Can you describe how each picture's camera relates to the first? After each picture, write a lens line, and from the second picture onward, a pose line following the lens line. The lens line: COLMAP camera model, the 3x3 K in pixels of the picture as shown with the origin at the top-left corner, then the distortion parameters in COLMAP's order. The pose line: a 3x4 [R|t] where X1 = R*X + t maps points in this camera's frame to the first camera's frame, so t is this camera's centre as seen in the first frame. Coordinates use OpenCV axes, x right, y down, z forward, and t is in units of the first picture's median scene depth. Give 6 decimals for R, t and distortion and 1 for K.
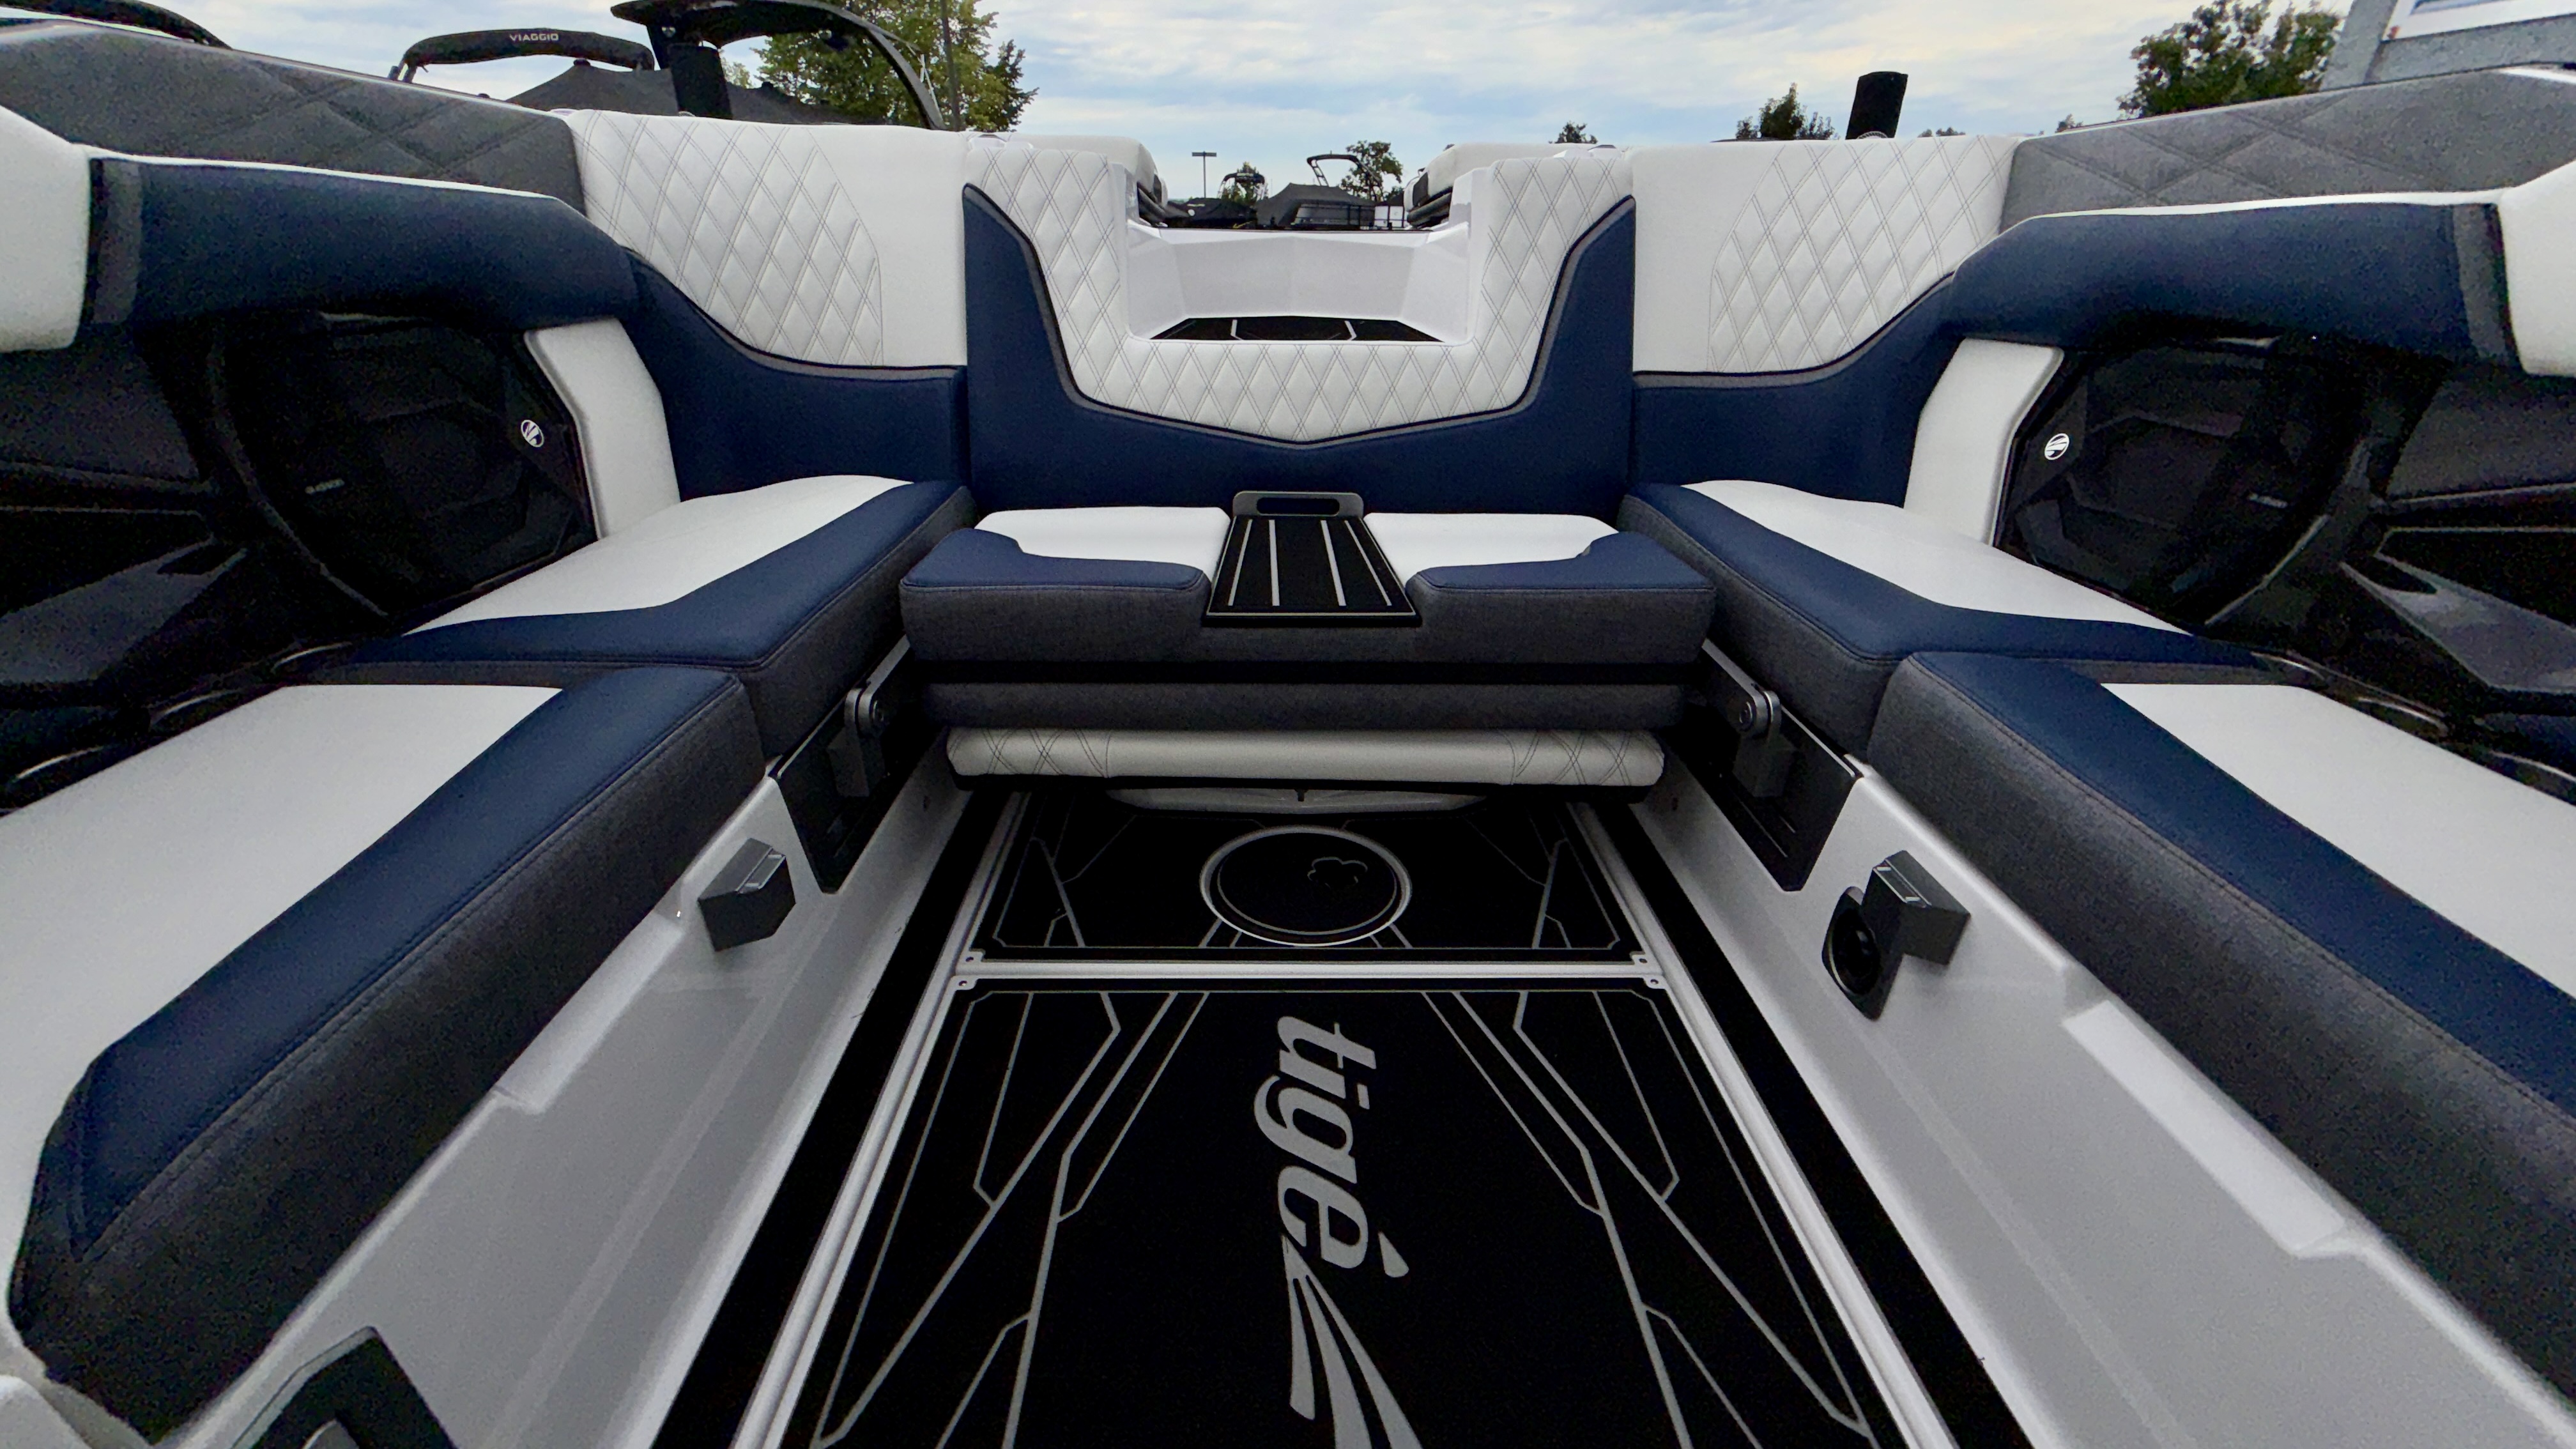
lens RADIAL K [[1027.7, 0, 1284.0], [0, 1027.7, 726.2], [0, 0, 1]] dist [0.000300, -0.000067]
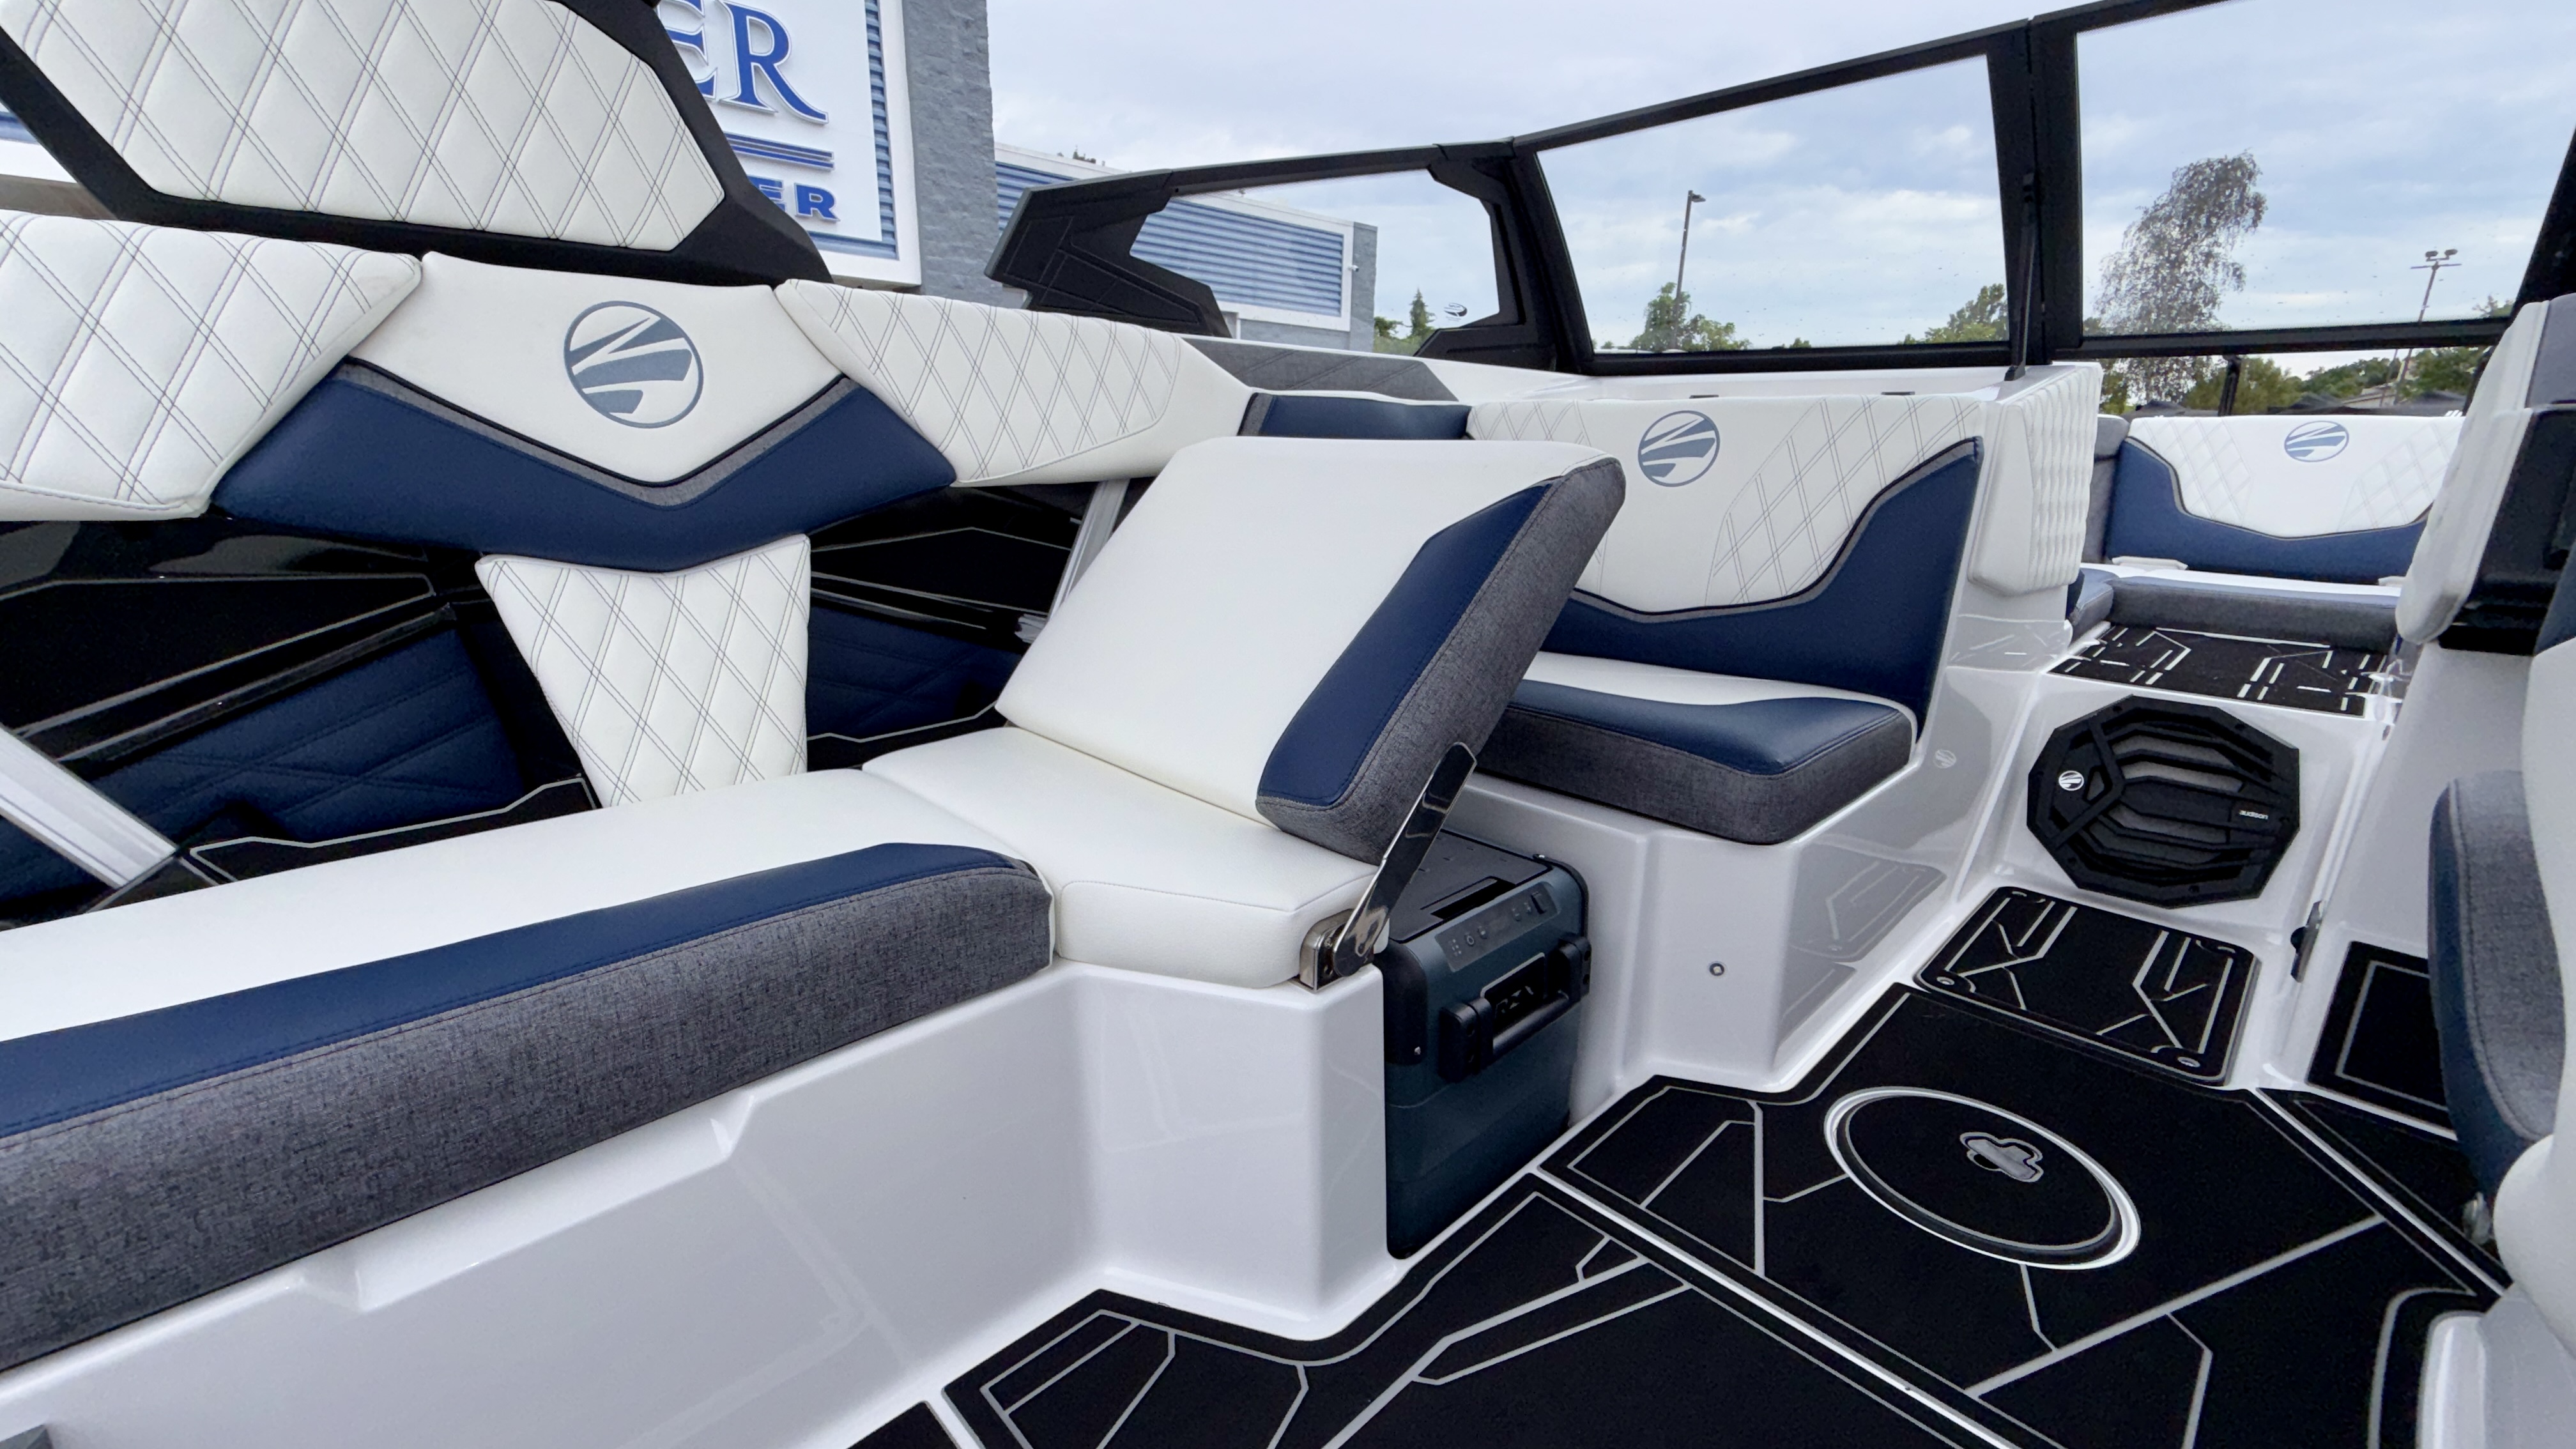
lens RADIAL K [[1028.5, 0, 1280.0], [0, 1028.5, 726.6], [0, 0, 1]] dist [-0.000500, 0.000550]
pose [[-0.672454, -0.220383, 0.706567, -0.088832], [0.311050, 0.782098, 0.539973, -0.155313], [-0.671605, 0.582885, -0.457375, 0.392776]]
